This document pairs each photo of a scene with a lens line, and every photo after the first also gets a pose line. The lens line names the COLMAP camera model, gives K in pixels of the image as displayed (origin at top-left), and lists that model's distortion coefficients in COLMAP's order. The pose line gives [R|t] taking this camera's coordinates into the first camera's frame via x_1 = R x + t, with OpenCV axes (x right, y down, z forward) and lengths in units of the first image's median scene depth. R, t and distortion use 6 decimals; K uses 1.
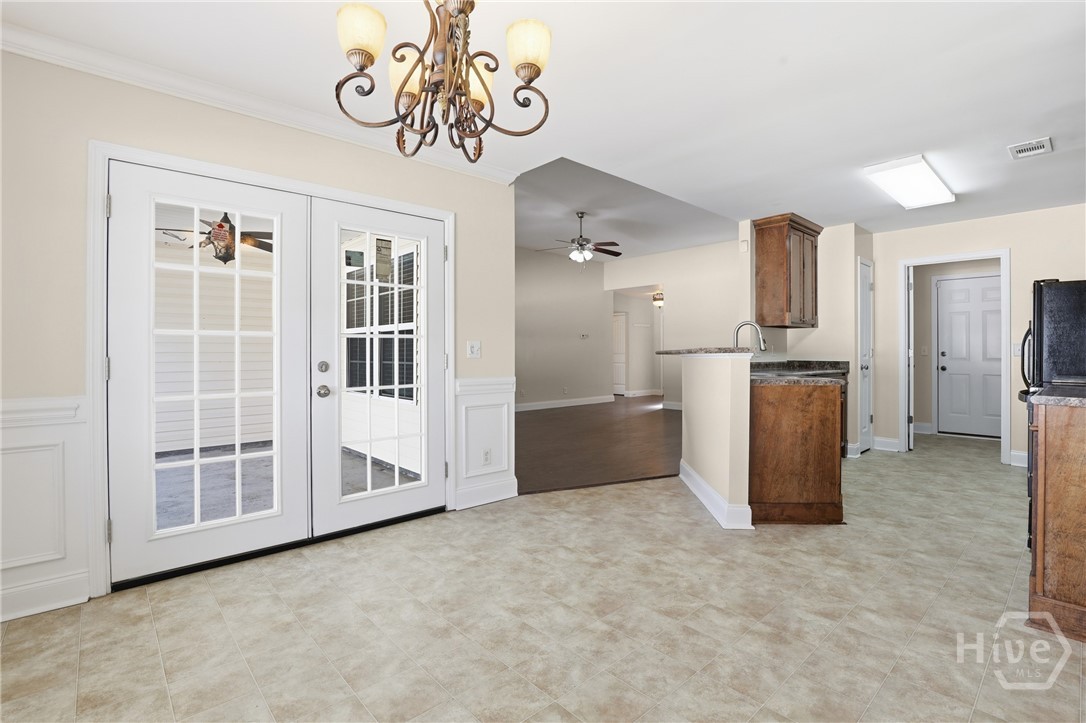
lens RADIAL K [[508.0, 0, 546.0], [0, 508.0, 350.5], [0, 0, 1]] dist [-0.029015, 0.000705]
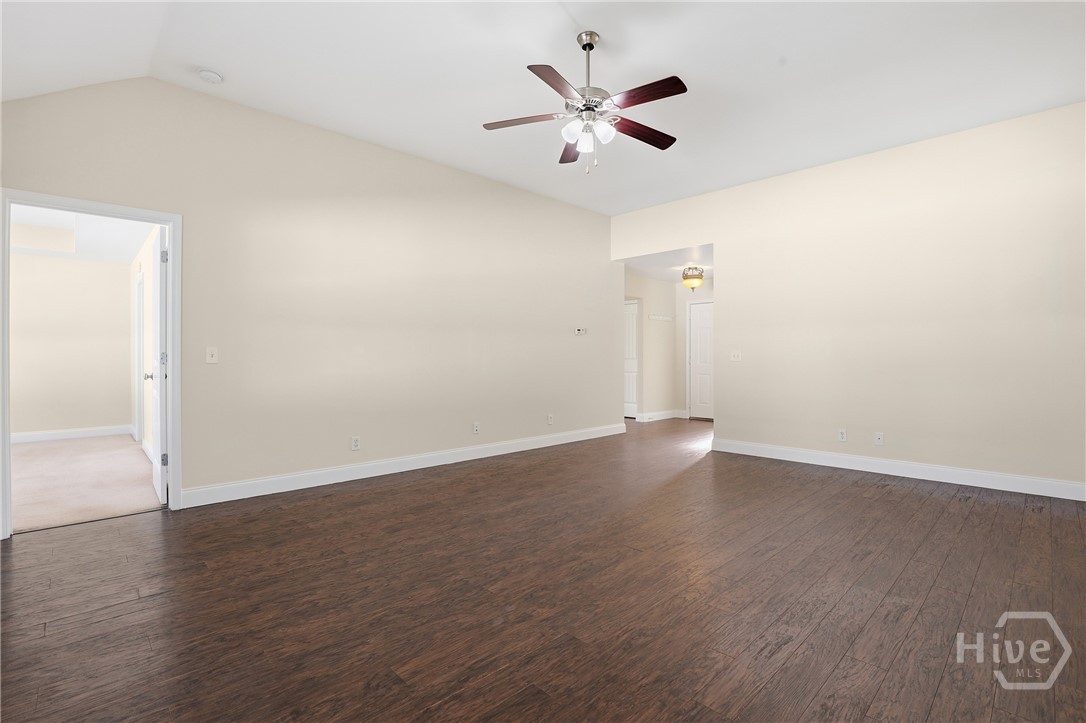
lens RADIAL K [[500.6, 0, 547.7], [0, 500.6, 352.9], [0, 0, 1]] dist [-0.025266, 0.000708]
pose [[0.999435, 0.001801, 0.033559, 0.012846], [-0.001695, 0.999994, -0.003169, 0.000419], [-0.033564, 0.003111, 0.999432, 0.358190]]
